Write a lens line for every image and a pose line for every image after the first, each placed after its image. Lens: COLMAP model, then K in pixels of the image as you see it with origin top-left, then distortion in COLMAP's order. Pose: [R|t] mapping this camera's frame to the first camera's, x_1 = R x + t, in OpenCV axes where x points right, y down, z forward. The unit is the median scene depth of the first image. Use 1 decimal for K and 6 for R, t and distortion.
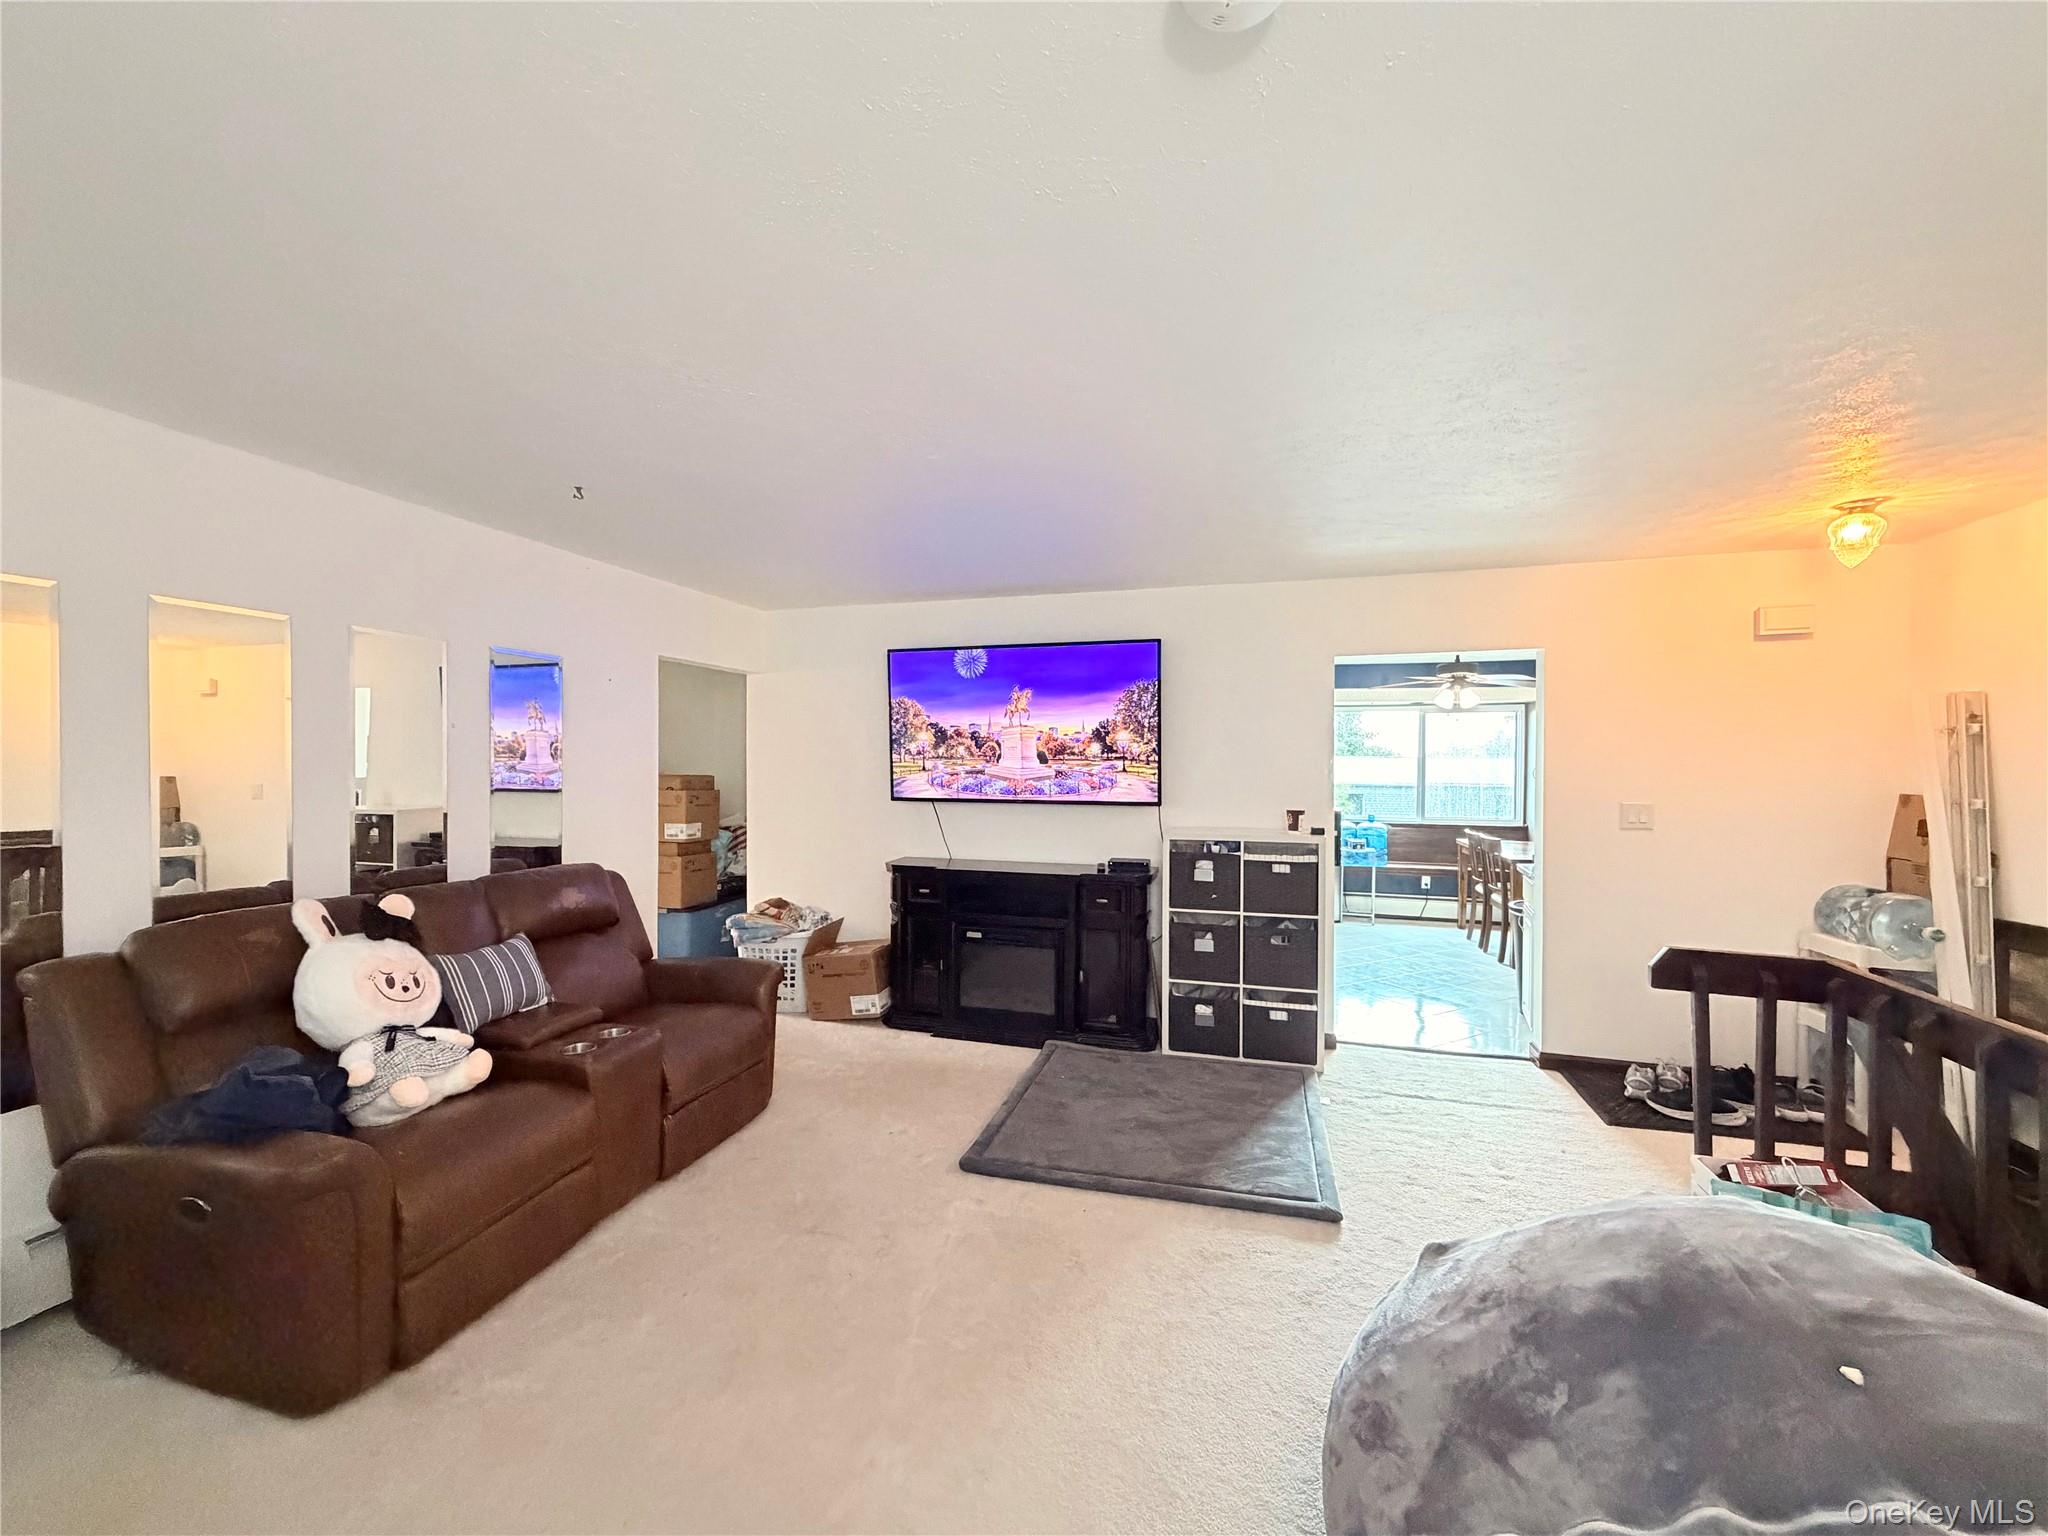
lens RADIAL K [[809.1, 0, 1026.4], [0, 809.1, 759.8], [0, 0, 1]] dist [0.001256, 0.000028]
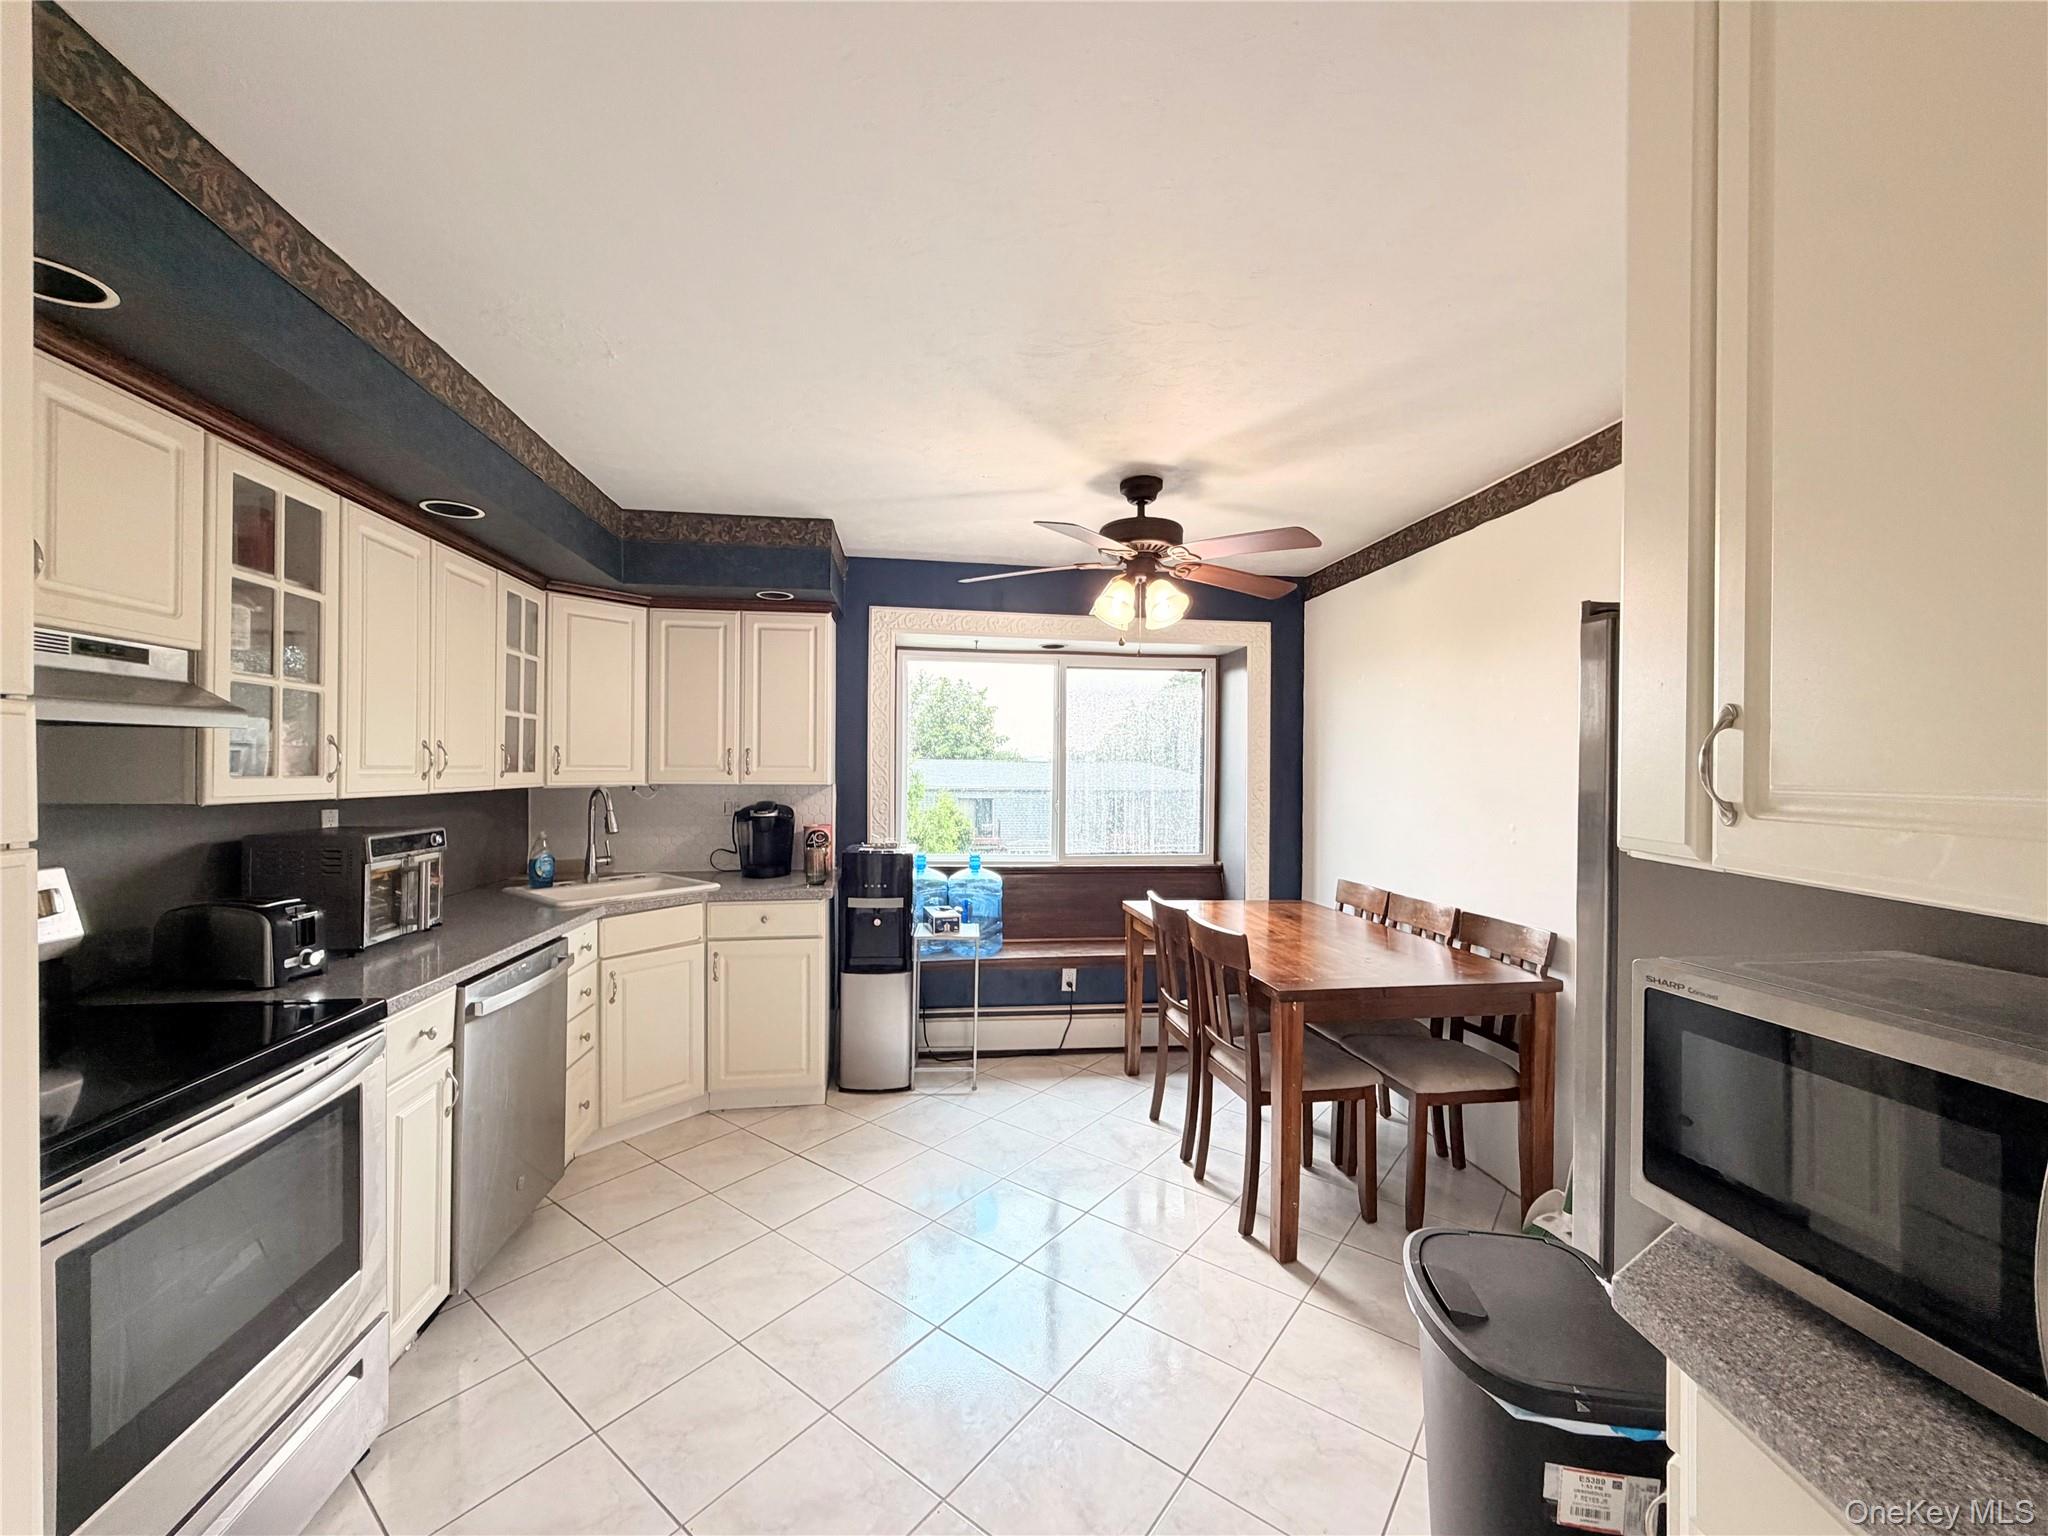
lens RADIAL K [[809.1, 0, 1024.7], [0, 809.1, 772.7], [0, 0, 1]] dist [0.001256, 0.000028]
pose [[0.912628, -0.001073, 0.408790, 0.250127], [0.002860, 0.999989, -0.003760, 0.017083], [-0.408781, 0.004600, 0.912621, 0.526977]]
